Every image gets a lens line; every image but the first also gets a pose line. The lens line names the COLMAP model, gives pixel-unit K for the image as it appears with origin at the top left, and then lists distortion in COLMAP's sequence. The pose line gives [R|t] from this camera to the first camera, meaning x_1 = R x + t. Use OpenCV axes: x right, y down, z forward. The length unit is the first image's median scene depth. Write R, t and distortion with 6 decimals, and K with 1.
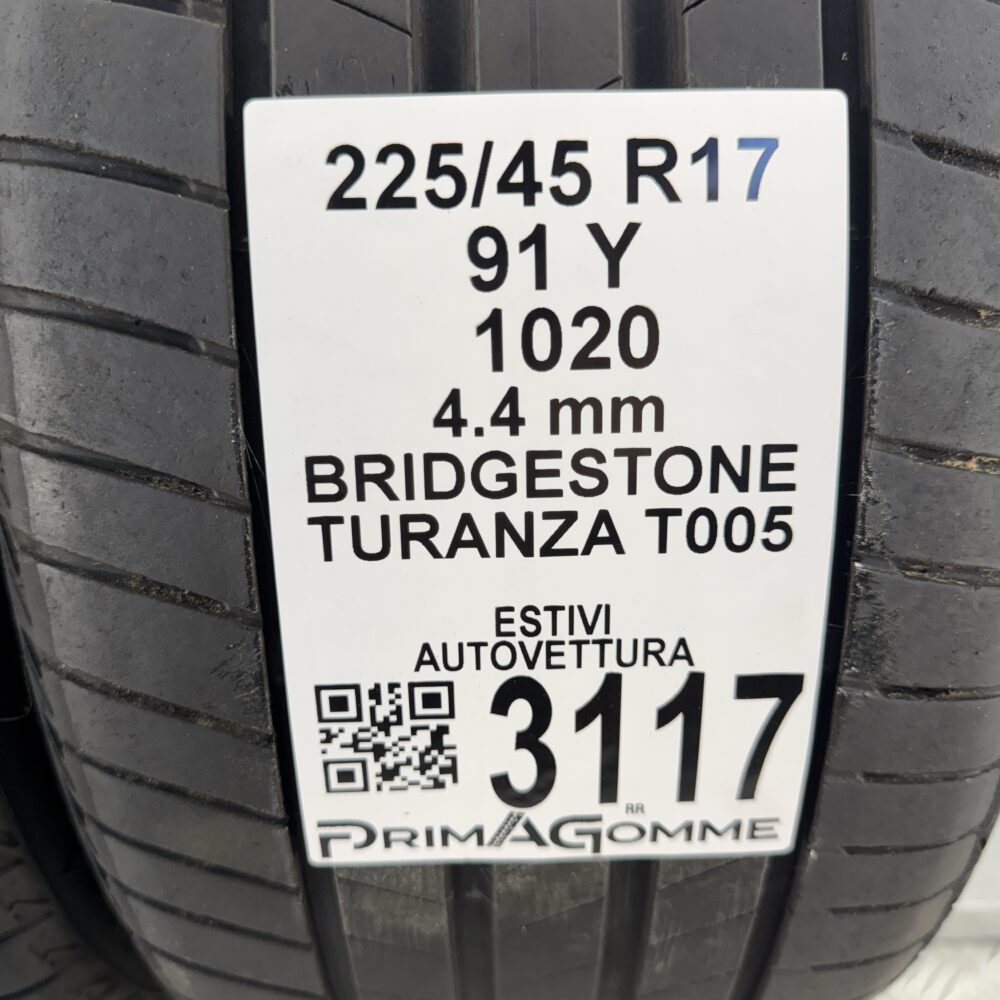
lens RADIAL K [[943.6, 0, 500.0], [0, 943.6, 500.0], [0, 0, 1]] dist [0.150898, -0.360549]
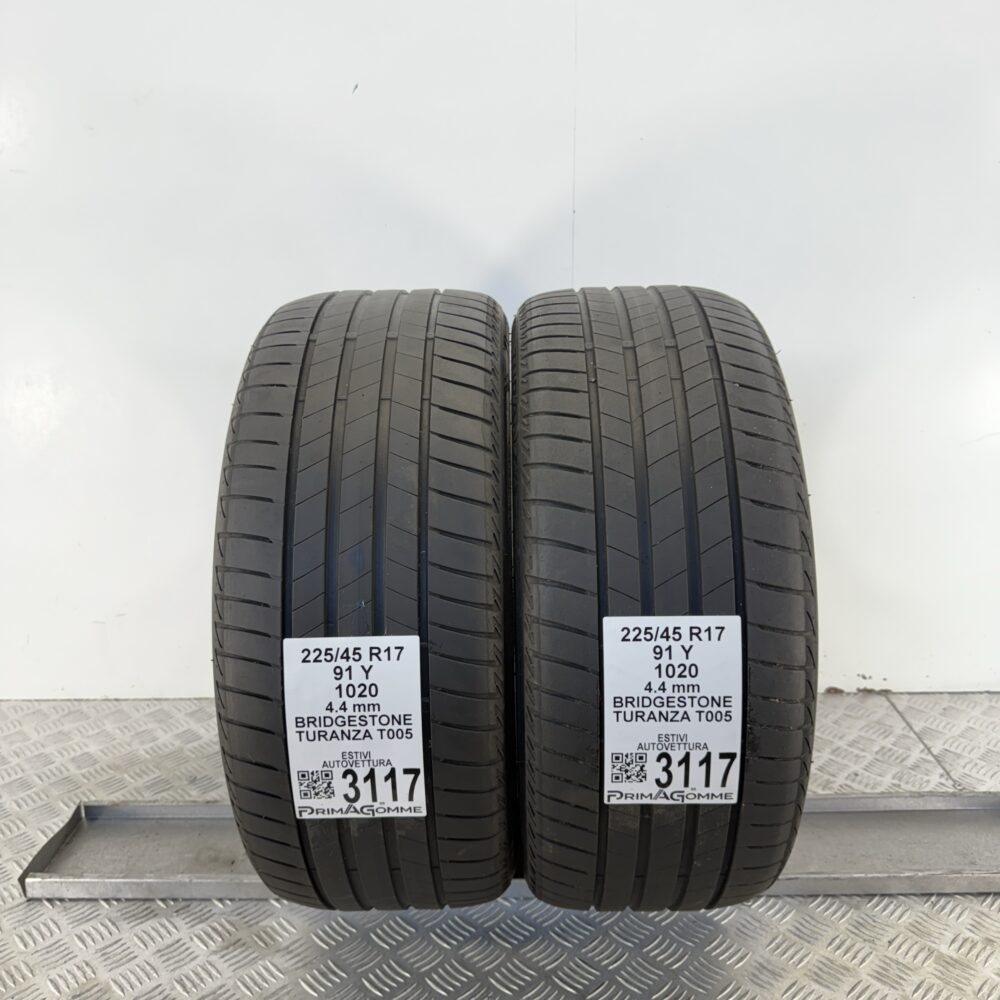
lens RADIAL K [[943.6, 0, 500.0], [0, 943.6, 500.0], [0, 0, 1]] dist [0.150898, -0.360549]
pose [[0.999300, 0.005107, -0.037059, -0.538737], [-0.008512, 0.995694, -0.092307, -0.504556], [0.036428, 0.092557, 0.995041, -3.191832]]
